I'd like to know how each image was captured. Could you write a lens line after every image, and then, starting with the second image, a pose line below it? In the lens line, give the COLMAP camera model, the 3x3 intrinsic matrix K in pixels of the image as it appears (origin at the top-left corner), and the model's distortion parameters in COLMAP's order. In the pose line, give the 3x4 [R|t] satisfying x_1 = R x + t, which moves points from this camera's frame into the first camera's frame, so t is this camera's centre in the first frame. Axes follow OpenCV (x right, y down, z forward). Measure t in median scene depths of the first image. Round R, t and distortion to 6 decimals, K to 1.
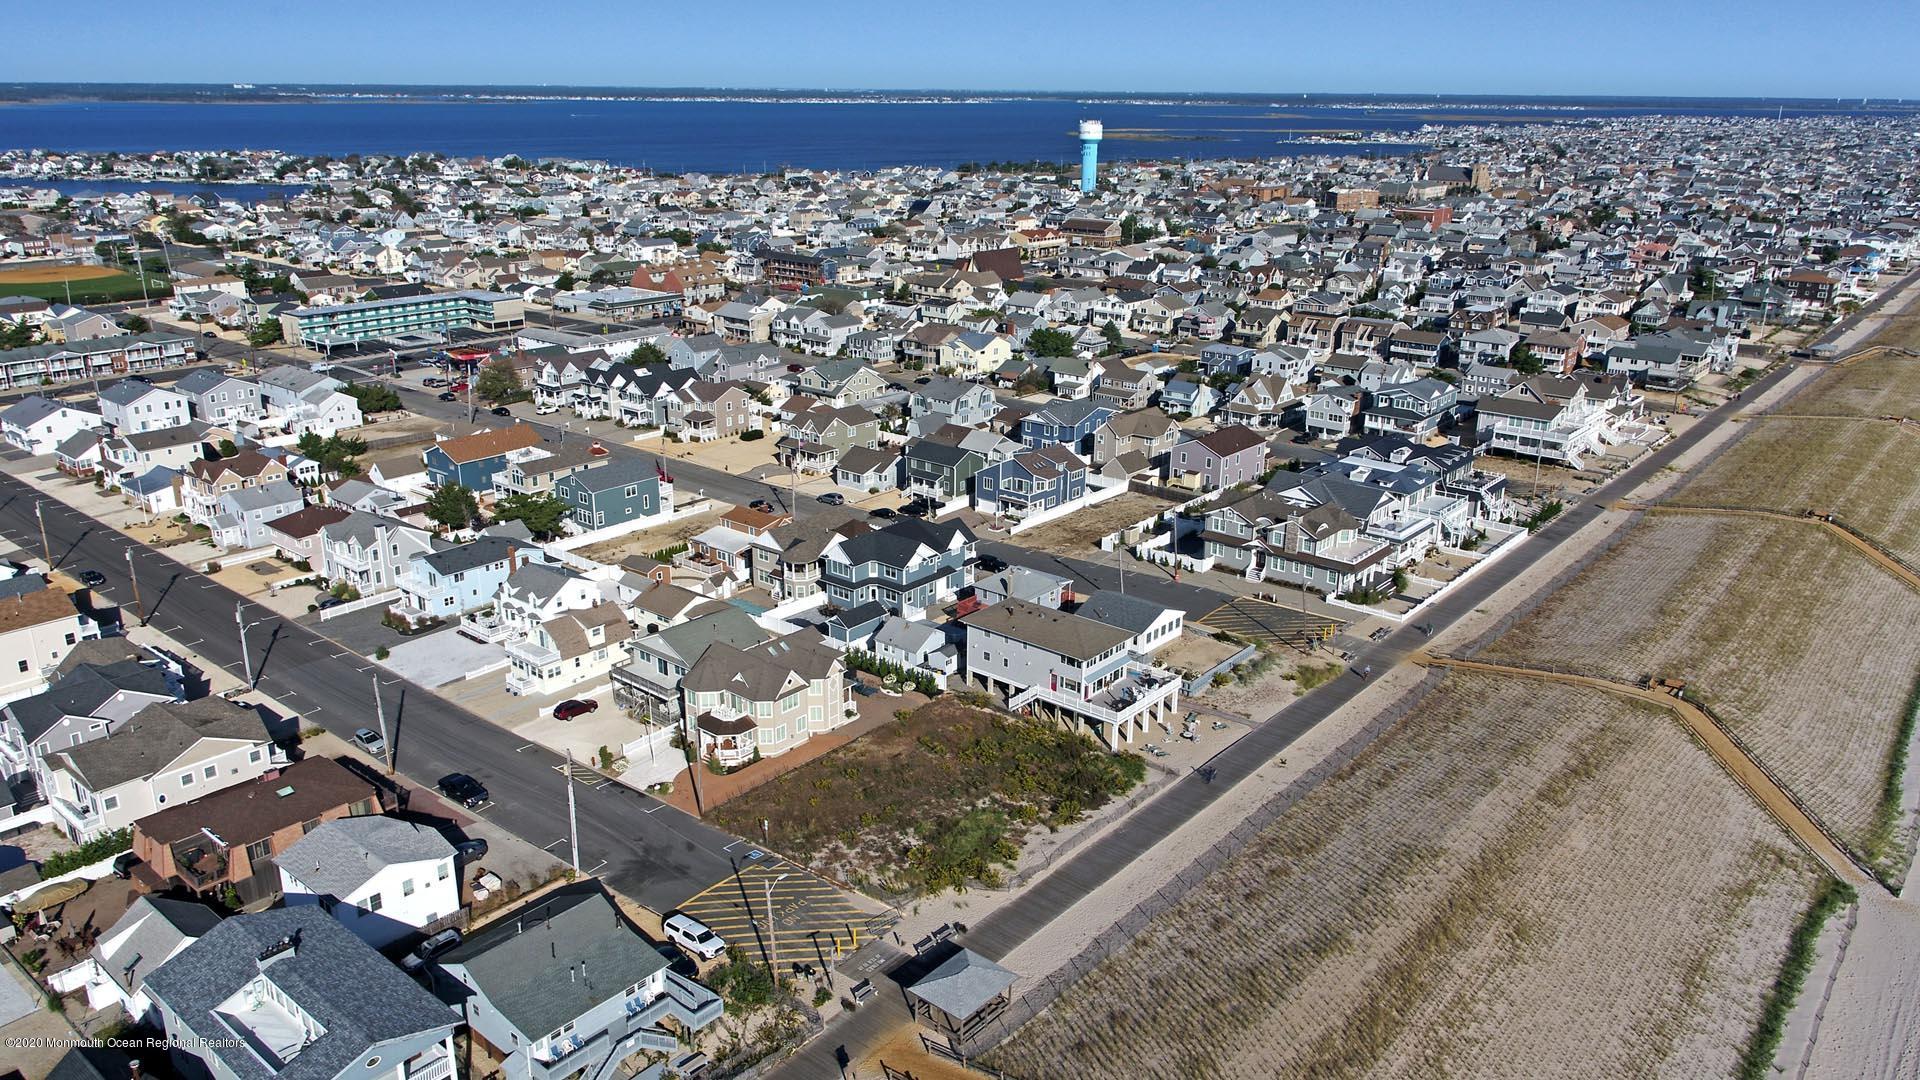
lens RADIAL K [[1367.4, 0, 960.0], [0, 1367.4, 540.0], [0, 0, 1]] dist [0.002512, 0.001499]
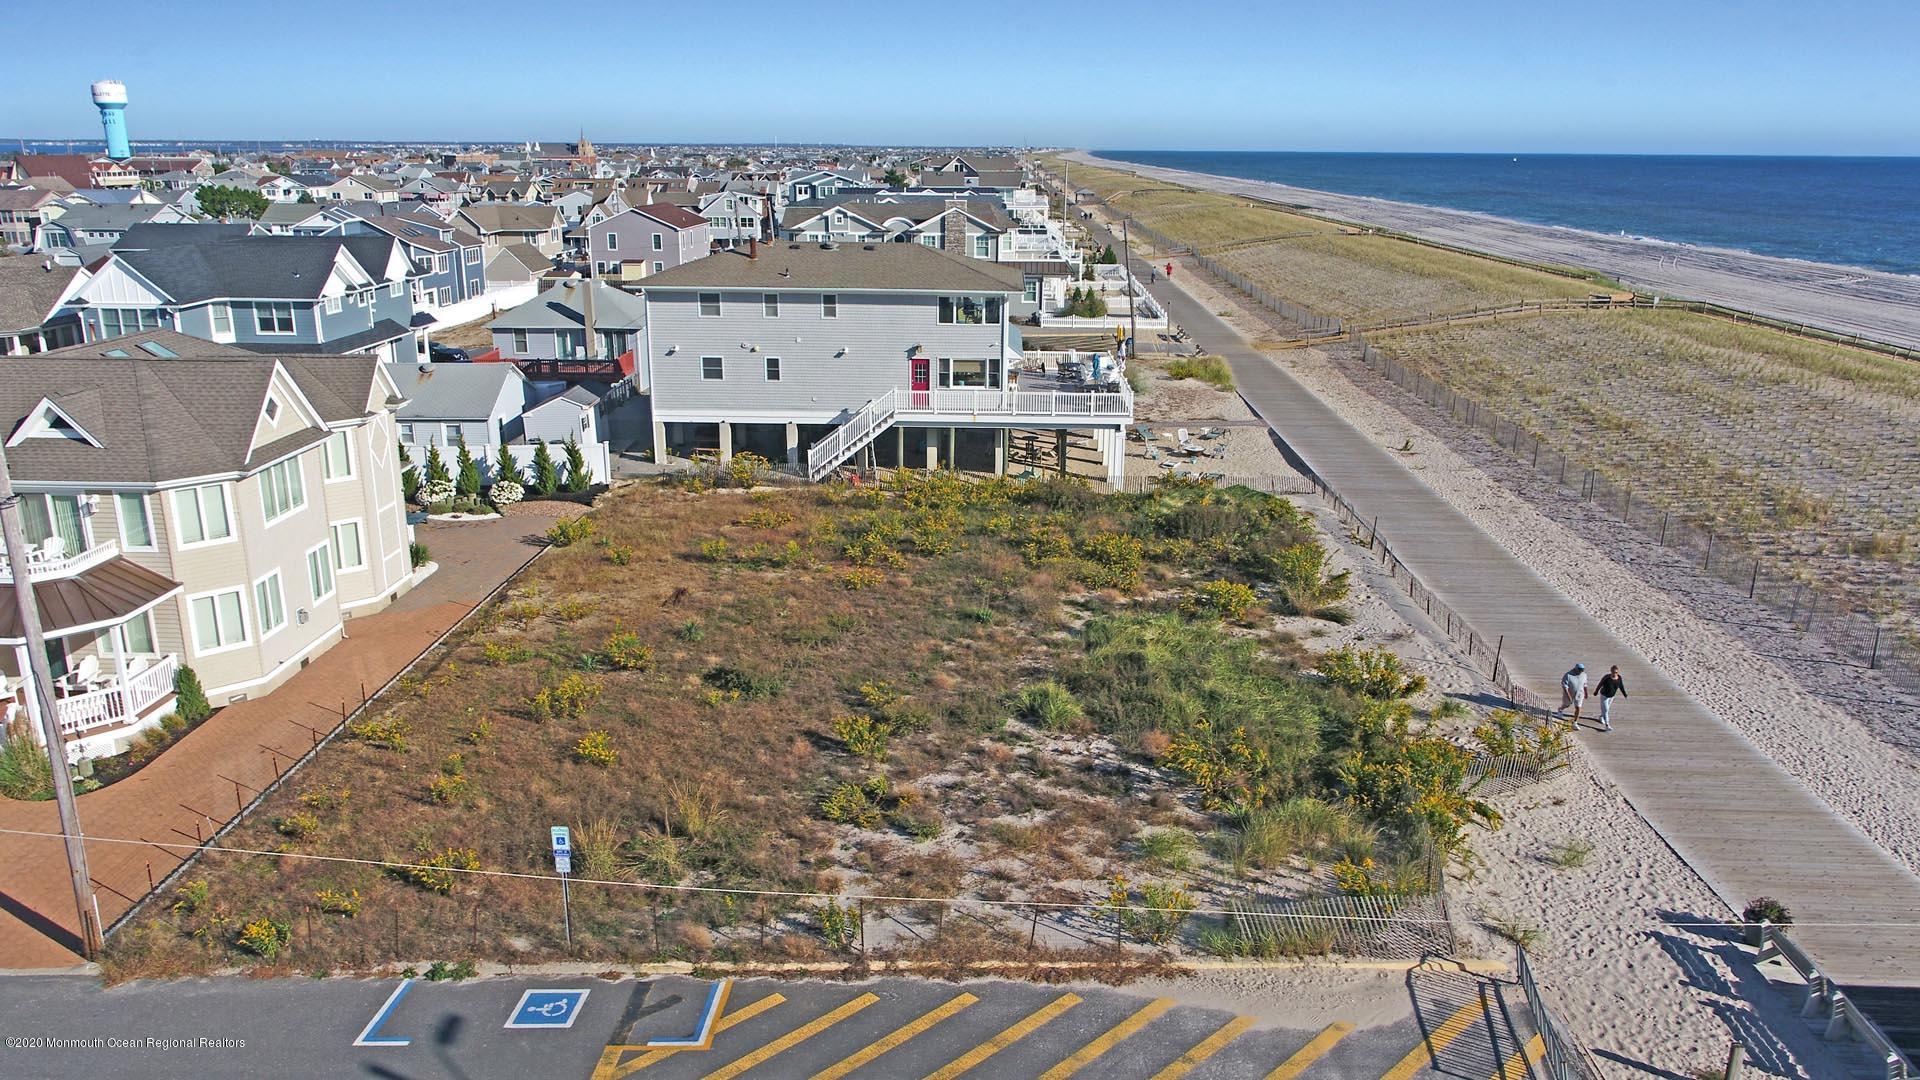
lens RADIAL K [[1367.4, 0, 960.0], [0, 1367.4, 540.0], [0, 0, 1]] dist [0.002512, 0.001499]
pose [[0.790410, -0.175199, 0.586990, -0.179998], [0.192438, 0.980734, 0.033592, 0.146113], [-0.581566, 0.086407, 0.808897, 0.698871]]
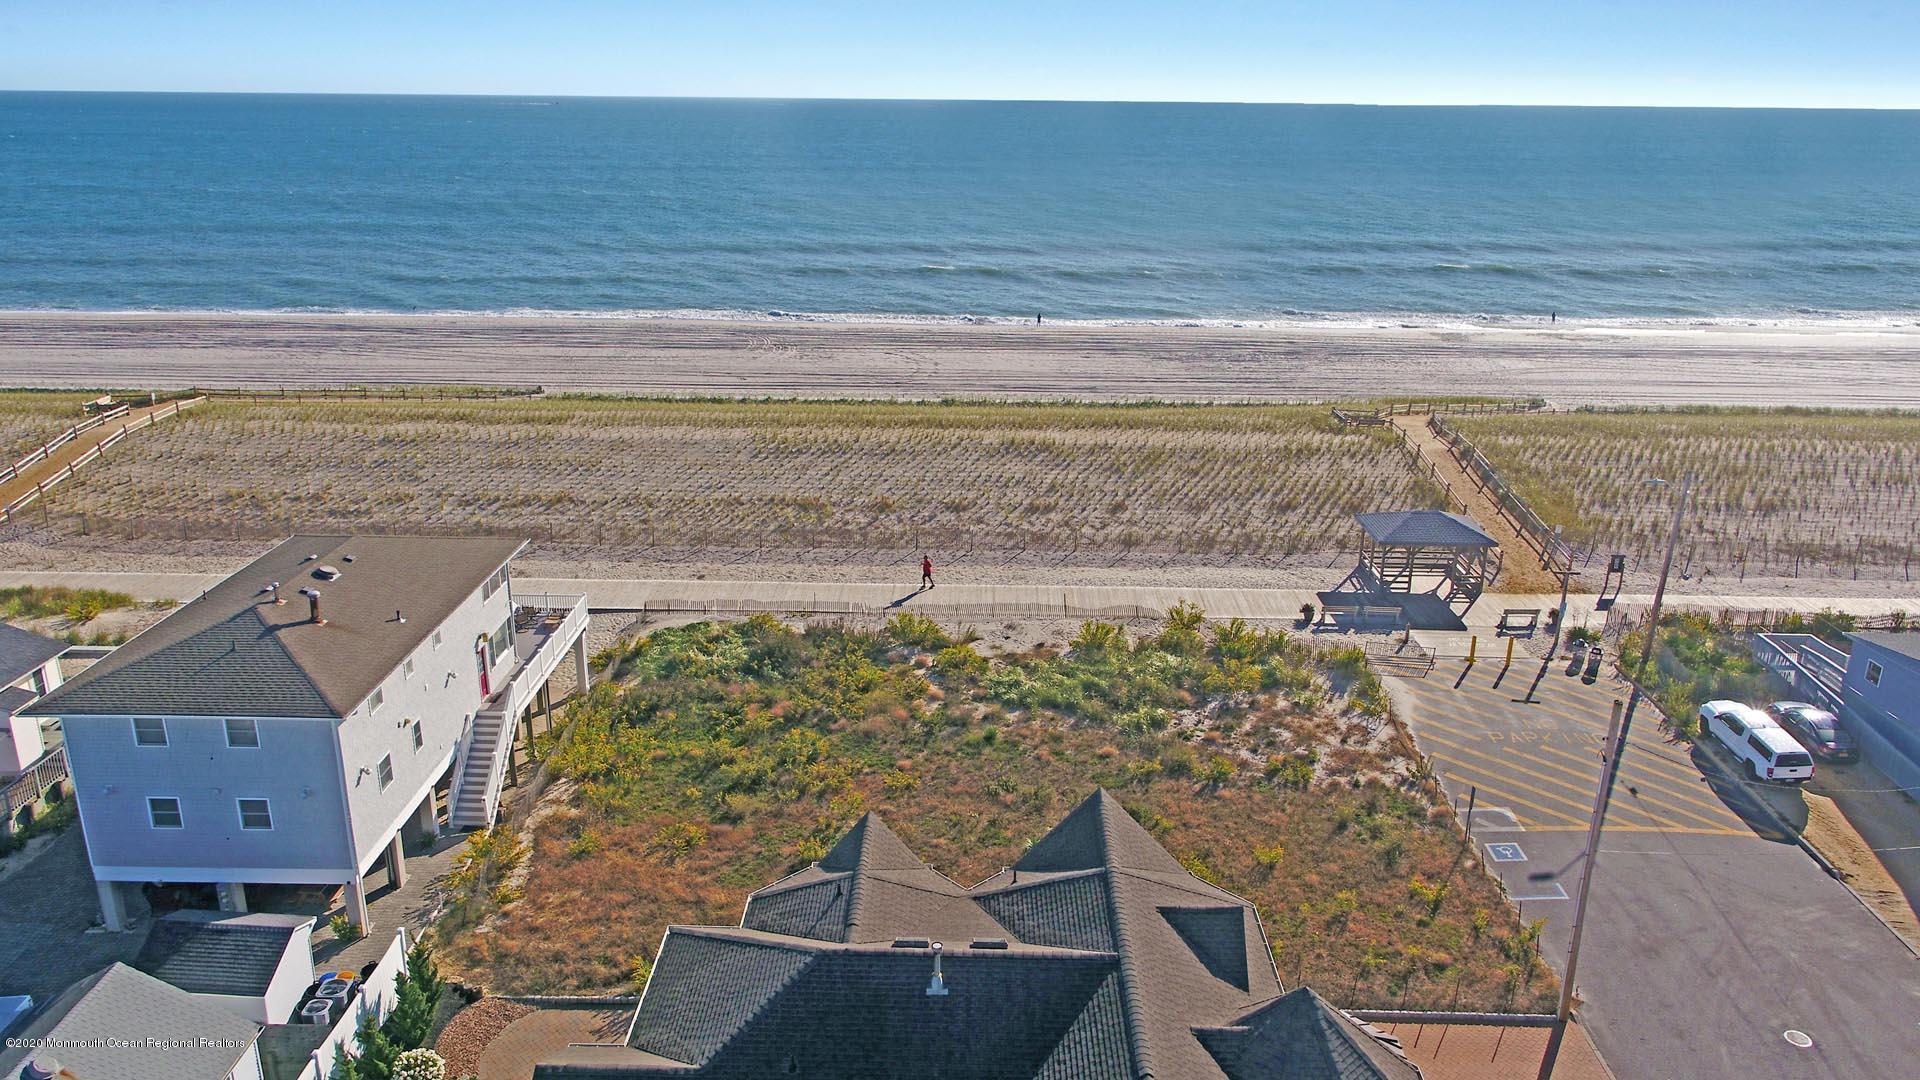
lens RADIAL K [[1367.4, 0, 960.0], [0, 1367.4, 540.0], [0, 0, 1]] dist [0.002512, 0.001499]
pose [[-0.626699, -0.261201, 0.734181, -0.281659], [0.224011, 0.841997, 0.490775, -0.073455], [-0.746369, 0.472033, -0.469167, 1.099649]]
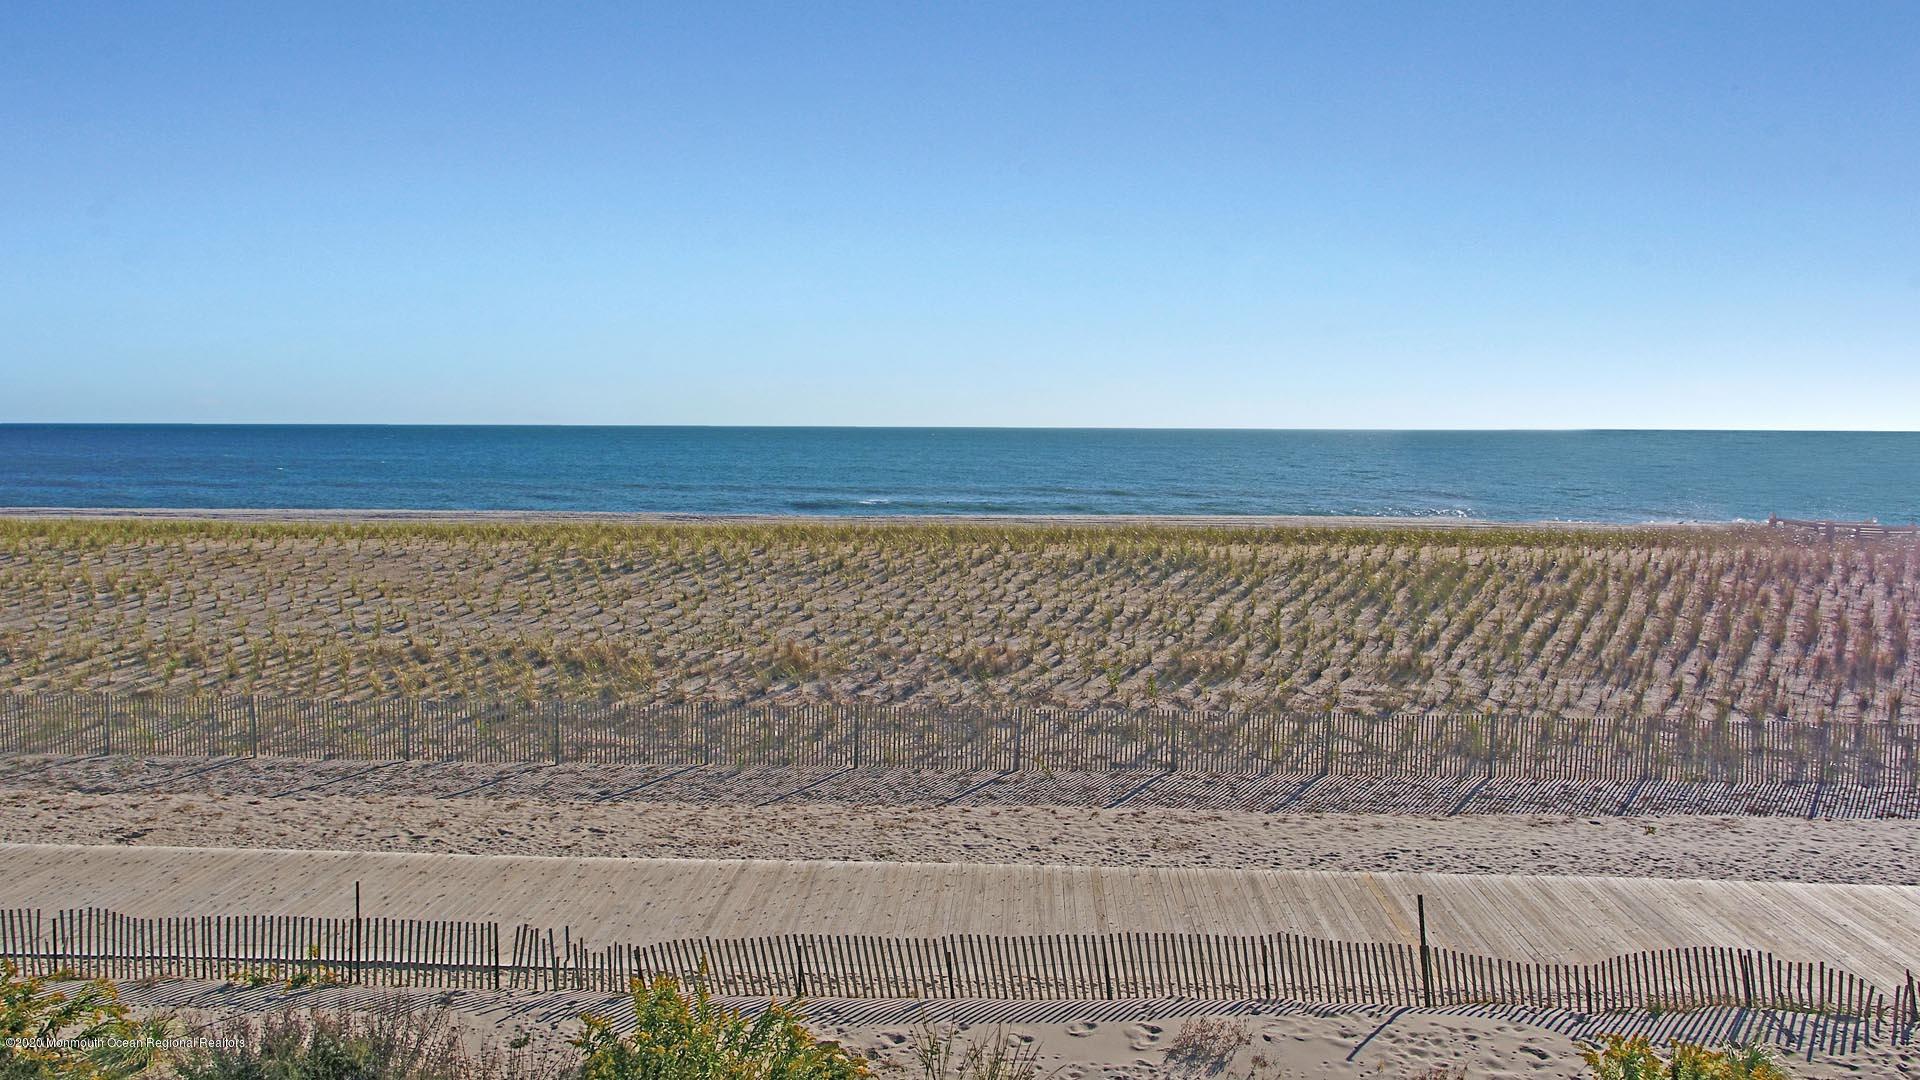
lens RADIAL K [[1367.4, 0, 960.0], [0, 1367.4, 540.0], [0, 0, 1]] dist [0.002512, 0.001499]
pose [[-0.598481, -0.087428, 0.796352, -0.015140], [0.235279, 0.931013, 0.279030, 0.123891], [-0.765810, 0.354360, -0.536624, 0.930115]]
